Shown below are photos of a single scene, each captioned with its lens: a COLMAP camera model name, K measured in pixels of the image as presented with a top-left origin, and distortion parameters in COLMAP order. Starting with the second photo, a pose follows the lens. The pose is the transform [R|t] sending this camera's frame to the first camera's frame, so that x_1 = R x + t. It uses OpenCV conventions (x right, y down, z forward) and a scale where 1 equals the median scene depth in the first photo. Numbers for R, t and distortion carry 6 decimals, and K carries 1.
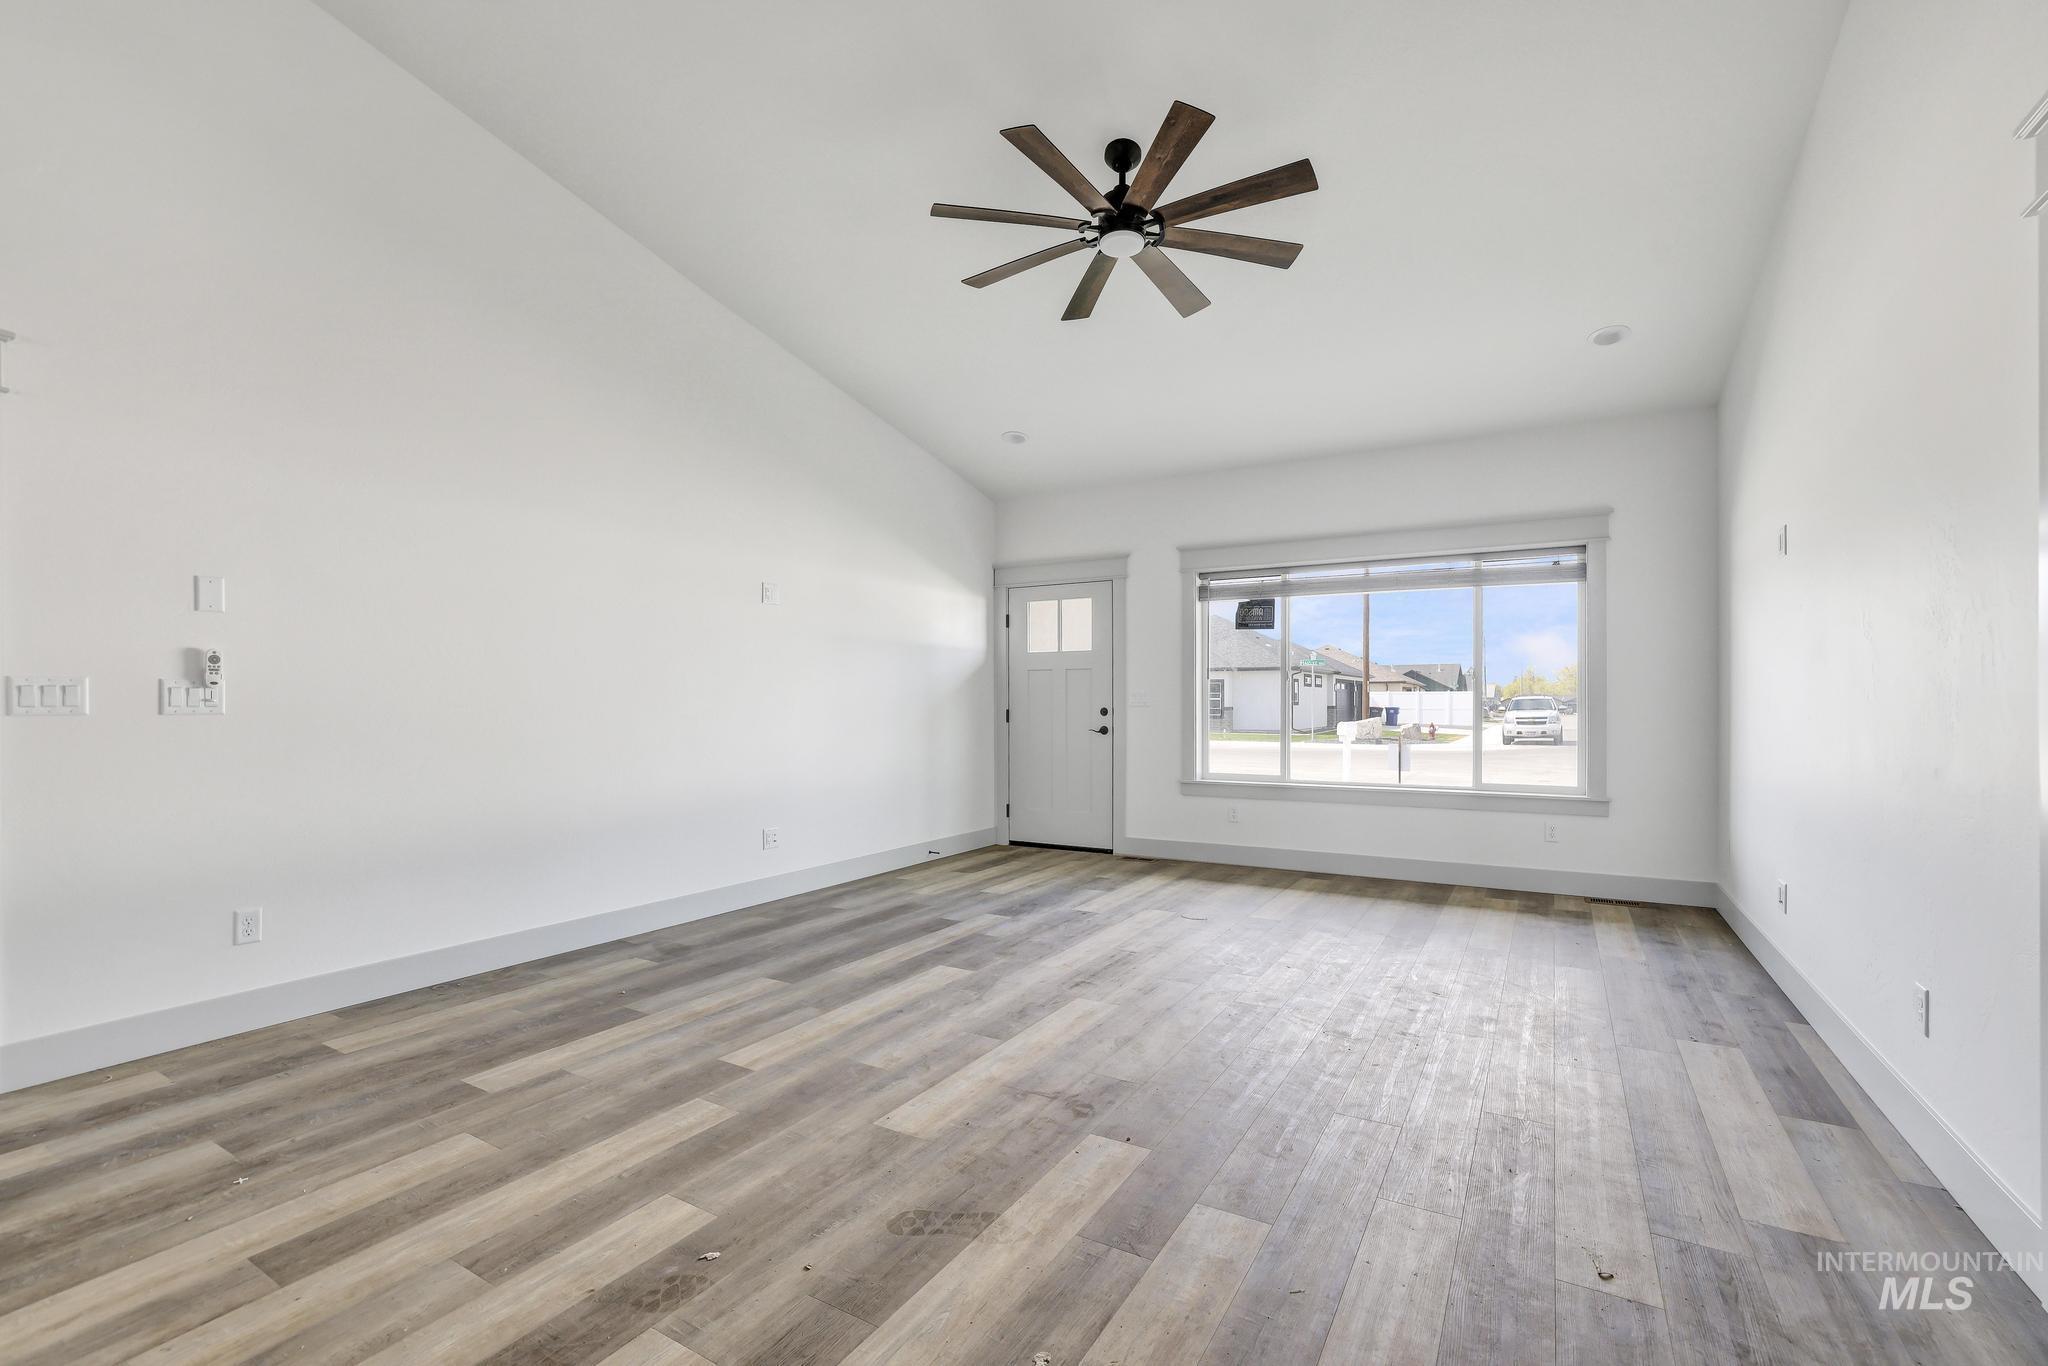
lens RADIAL K [[899.0, 0, 1025.1], [0, 899.0, 694.0], [0, 0, 1]] dist [-0.031129, 0.004634]
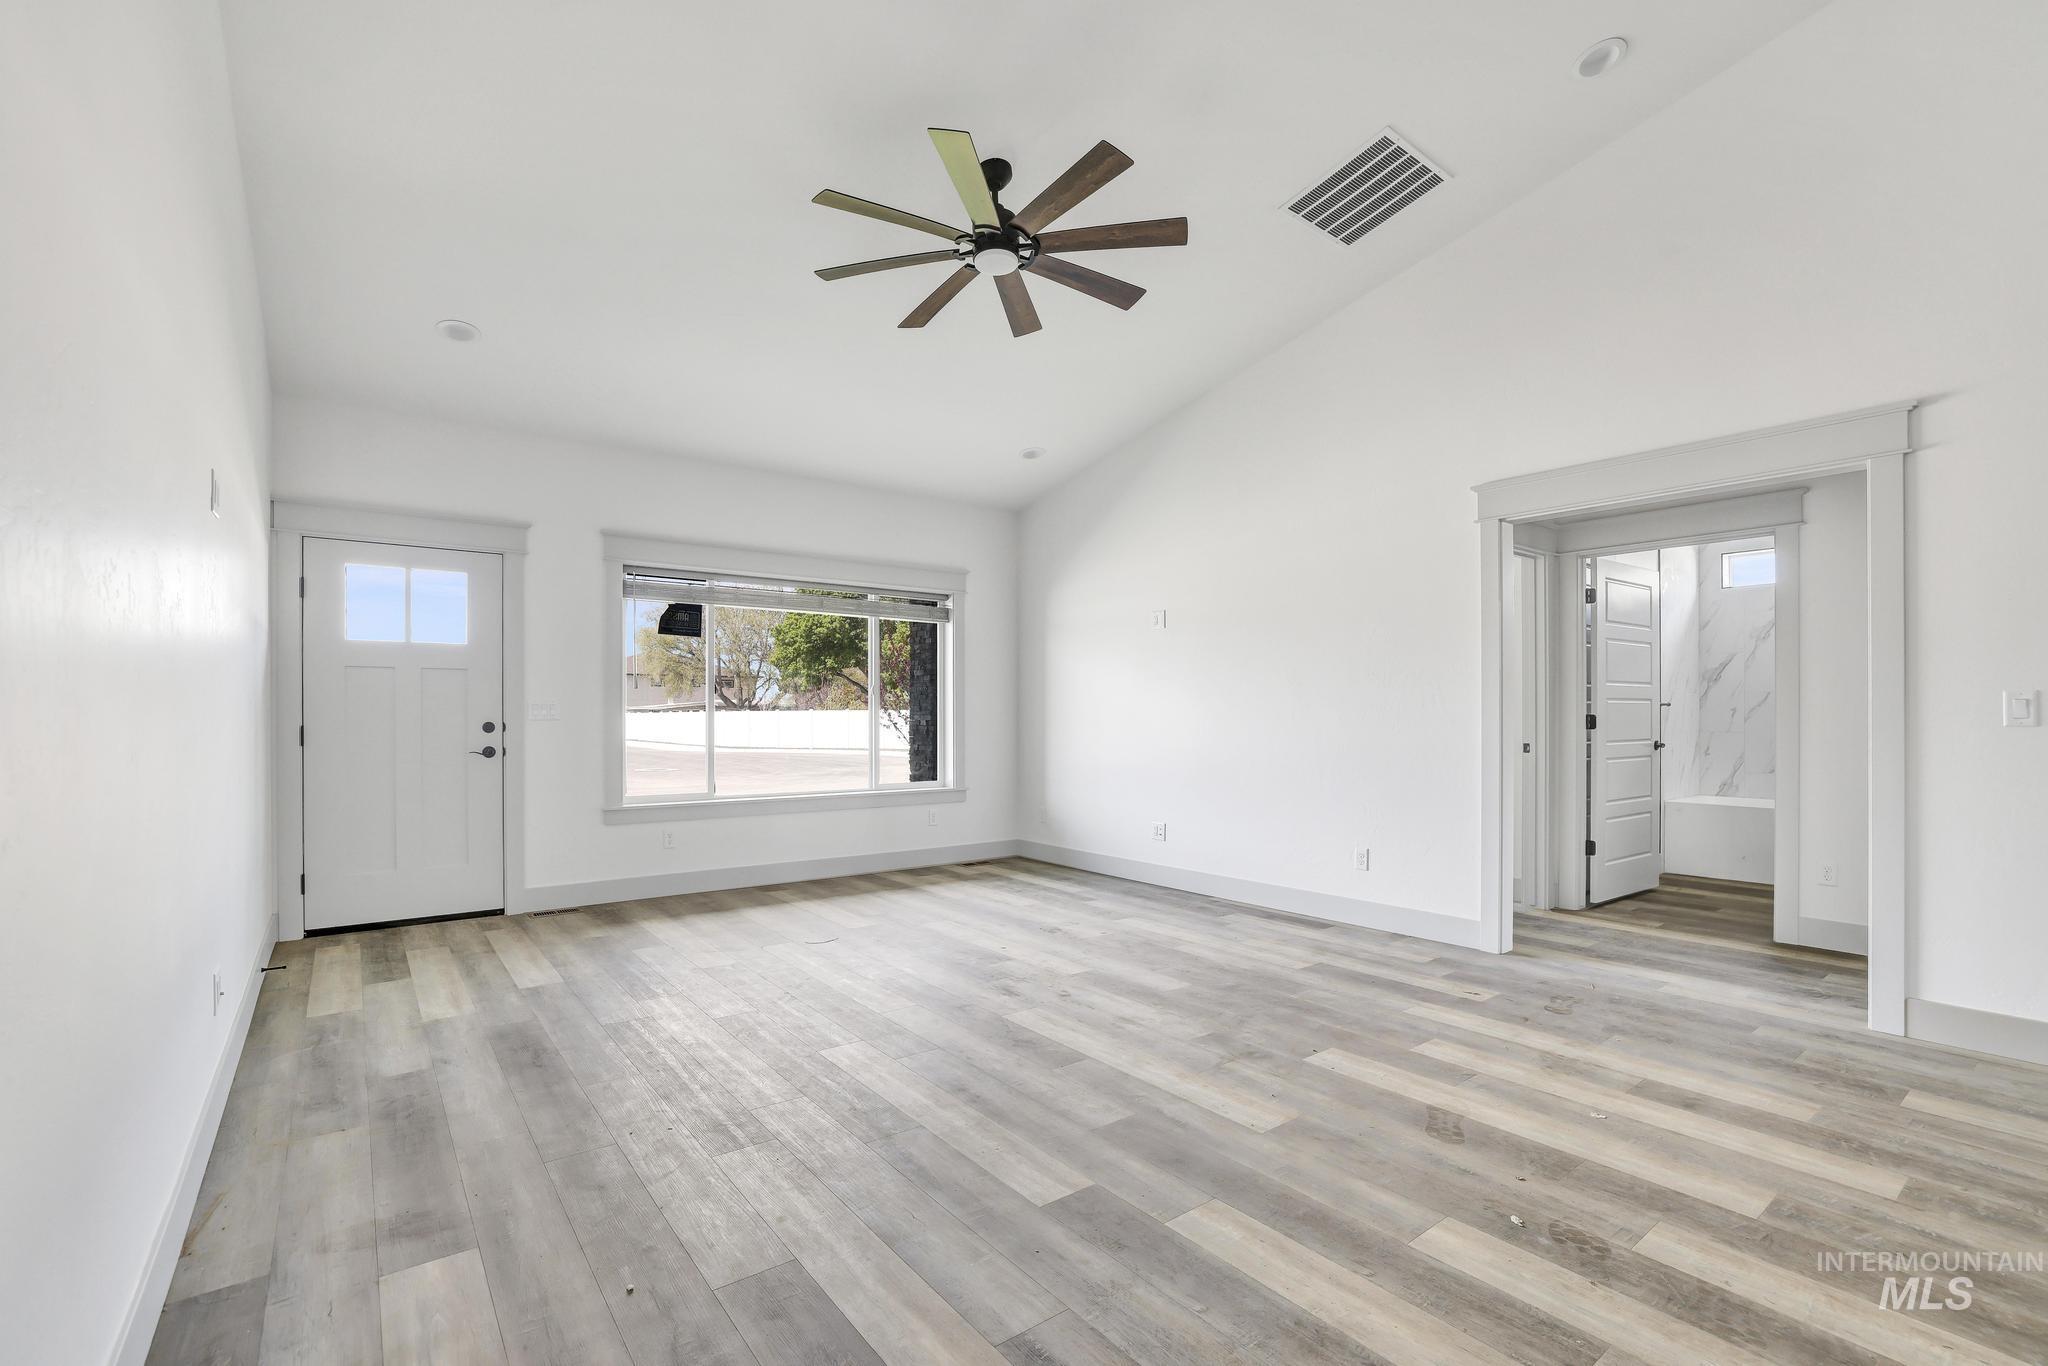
lens RADIAL K [[899.0, 0, 1007.1], [0, 899.0, 714.9], [0, 0, 1]] dist [-0.031129, 0.004634]
pose [[0.377050, 0.001069, 0.926192, -0.617484], [-0.009361, 0.999953, 0.002656, 0.004224], [-0.926145, -0.009671, 0.377043, 0.453346]]
